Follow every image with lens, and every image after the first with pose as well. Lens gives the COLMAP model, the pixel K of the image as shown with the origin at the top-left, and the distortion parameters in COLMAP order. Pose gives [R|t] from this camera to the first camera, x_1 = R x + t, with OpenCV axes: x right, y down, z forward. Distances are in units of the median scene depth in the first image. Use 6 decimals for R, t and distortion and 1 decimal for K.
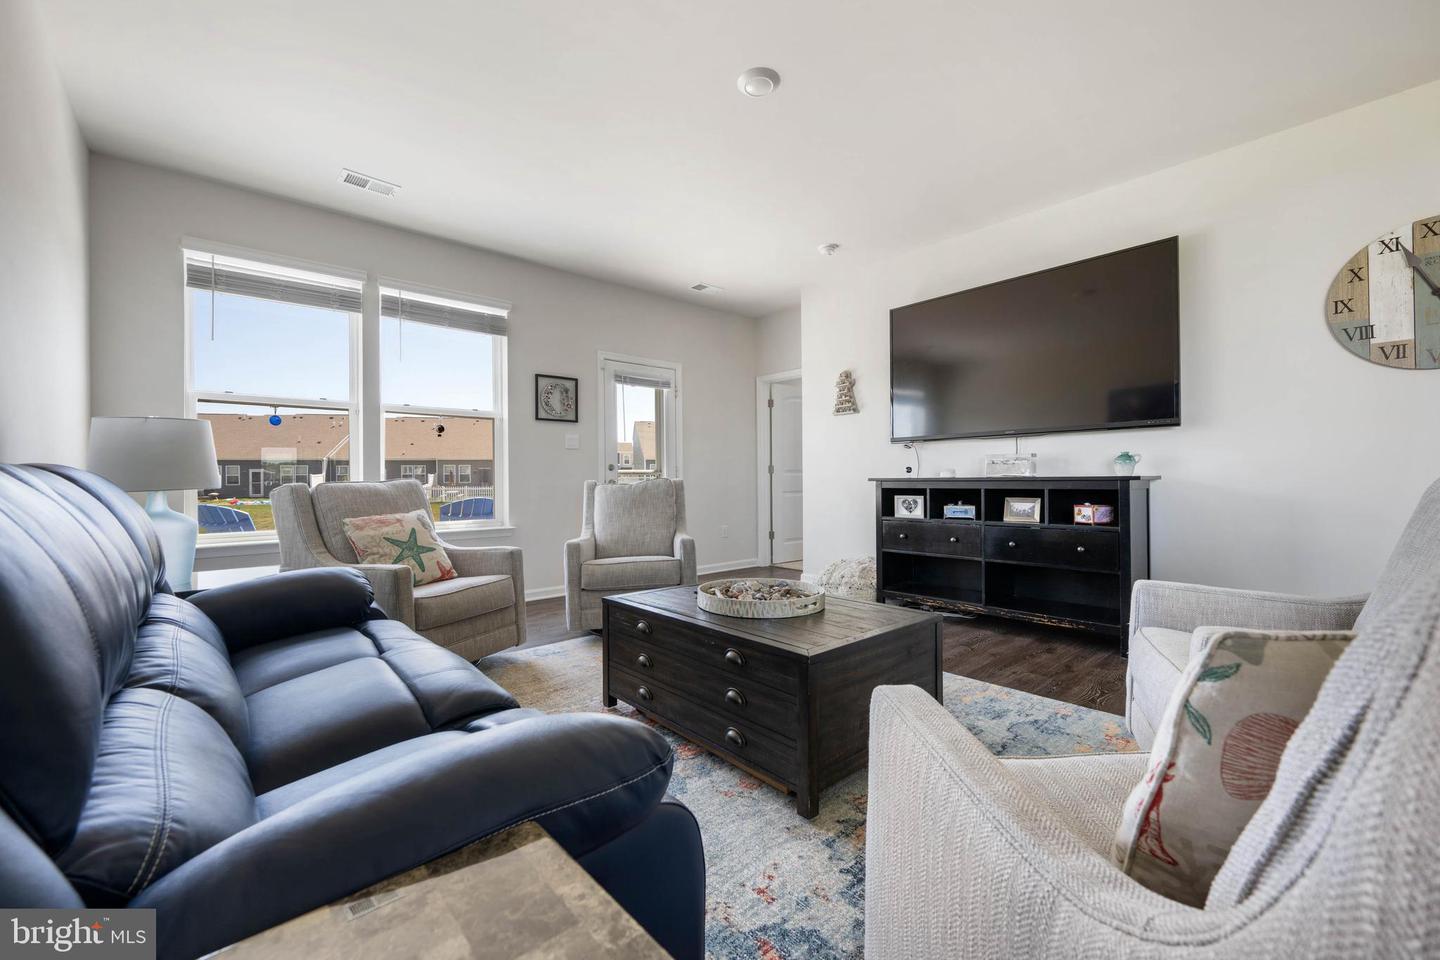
lens RADIAL K [[595.0, 0, 721.5], [0, 595.0, 481.1], [0, 0, 1]] dist [0.001508, 0.000070]
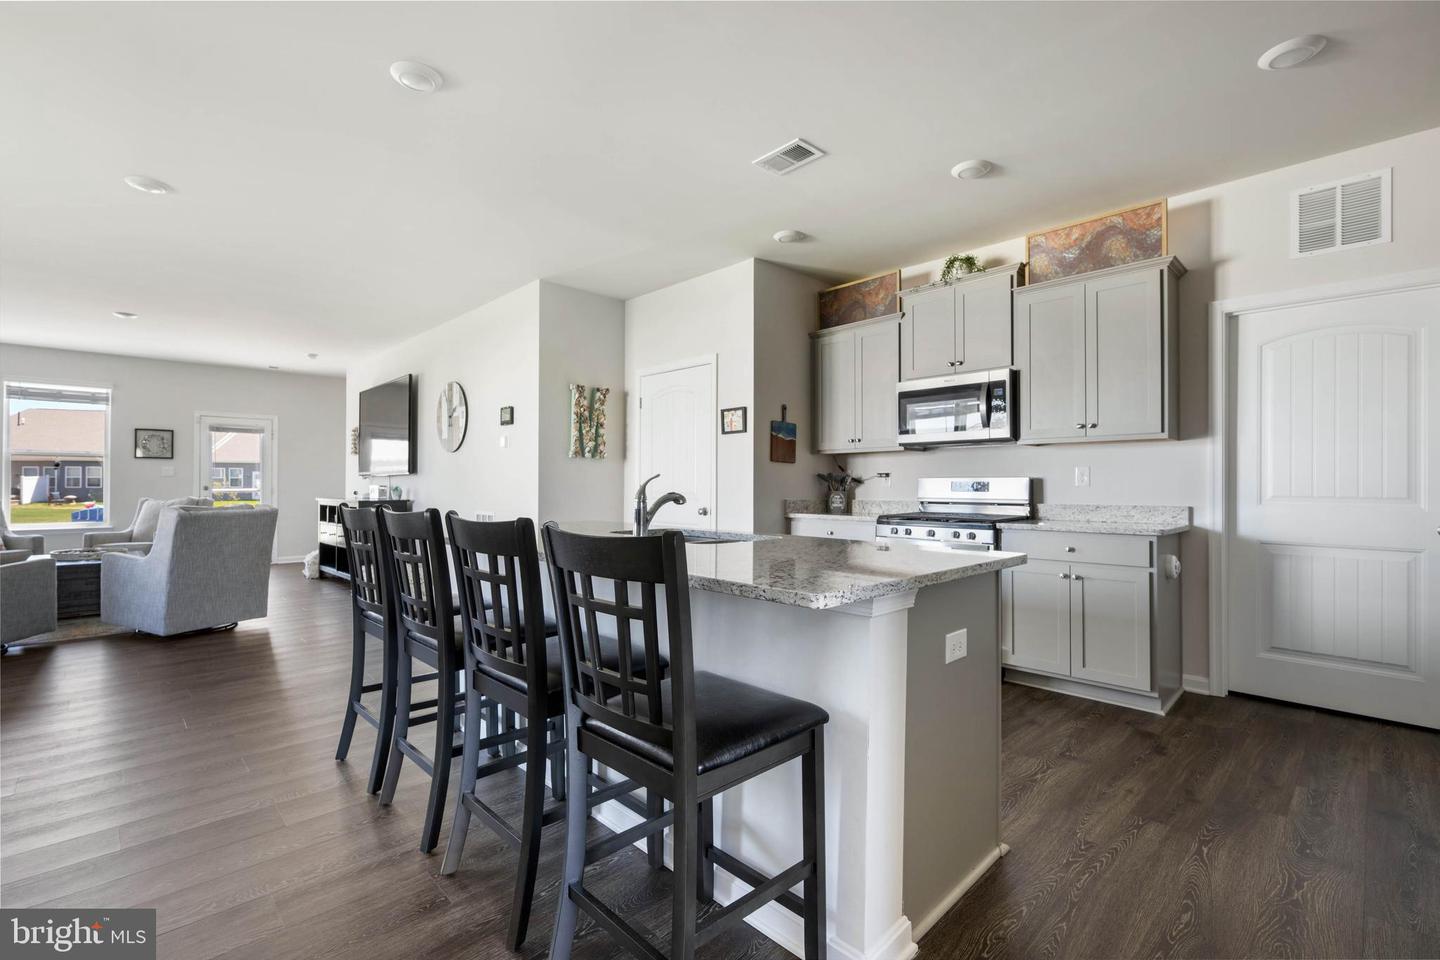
lens RADIAL K [[641.8, 0, 719.0], [0, 641.8, 481.0], [0, 0, 1]] dist [0.000683, 0.000217]
pose [[0.997722, 0.005593, 0.067225, 1.055462], [-0.005254, 0.999973, -0.005226, -0.040793], [-0.067253, 0.004861, 0.997724, -0.746513]]
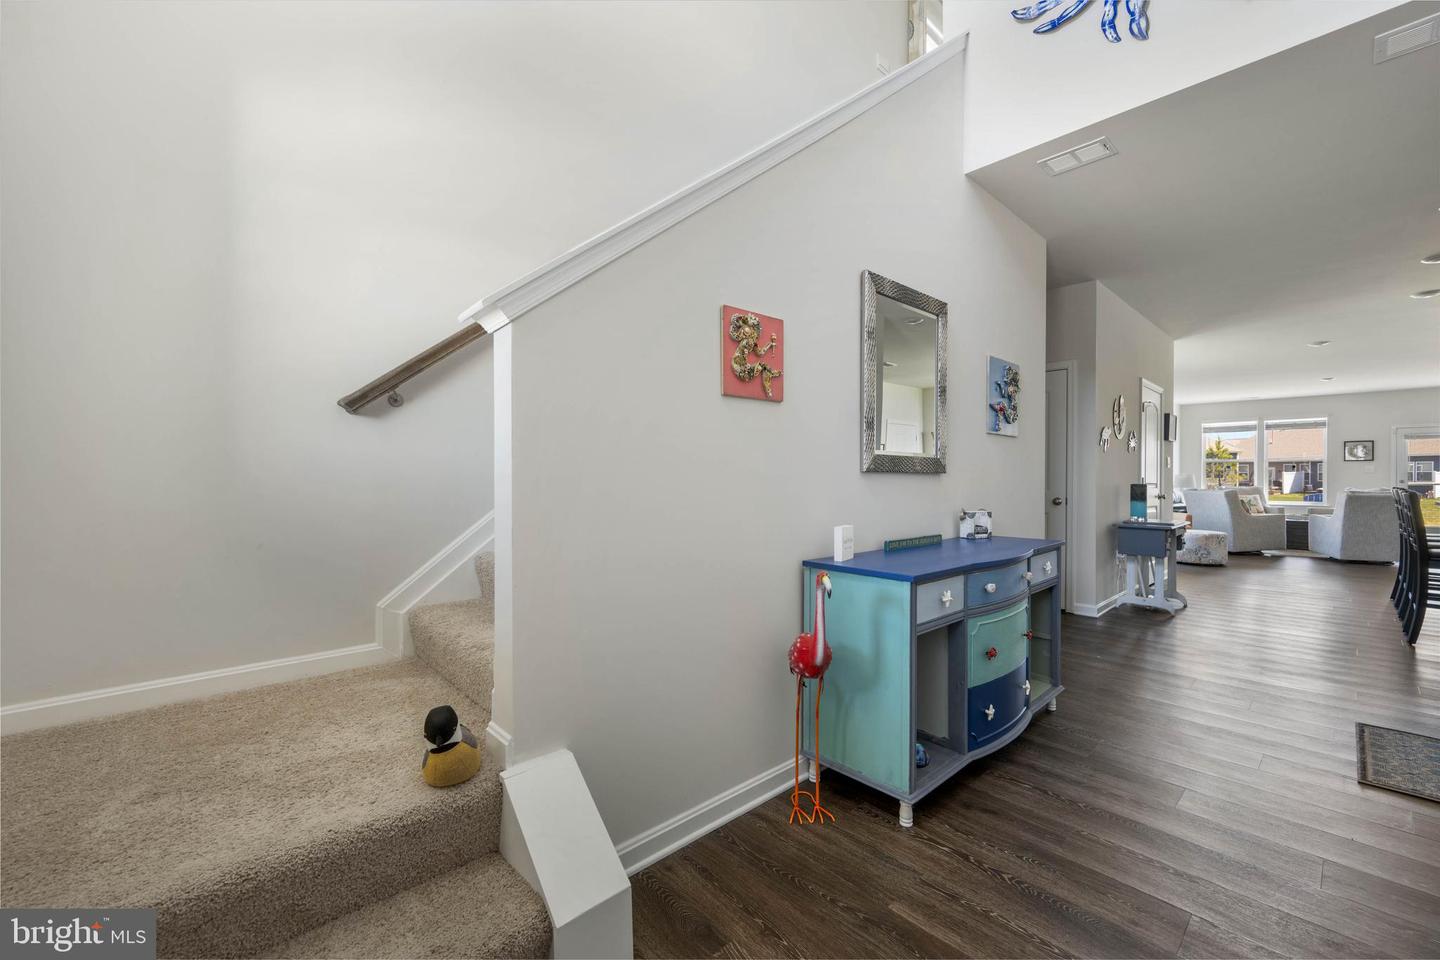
lens RADIAL K [[582.0, 0, 721.2], [0, 582.0, 481.2], [0, 0, 1]] dist [0.000307, 0.000038]
pose [[0.041751, 0.009731, -0.999081, 1.797636], [0.000420, 0.999952, 0.009757, -0.045138], [0.999128, -0.000827, 0.041745, -1.479981]]
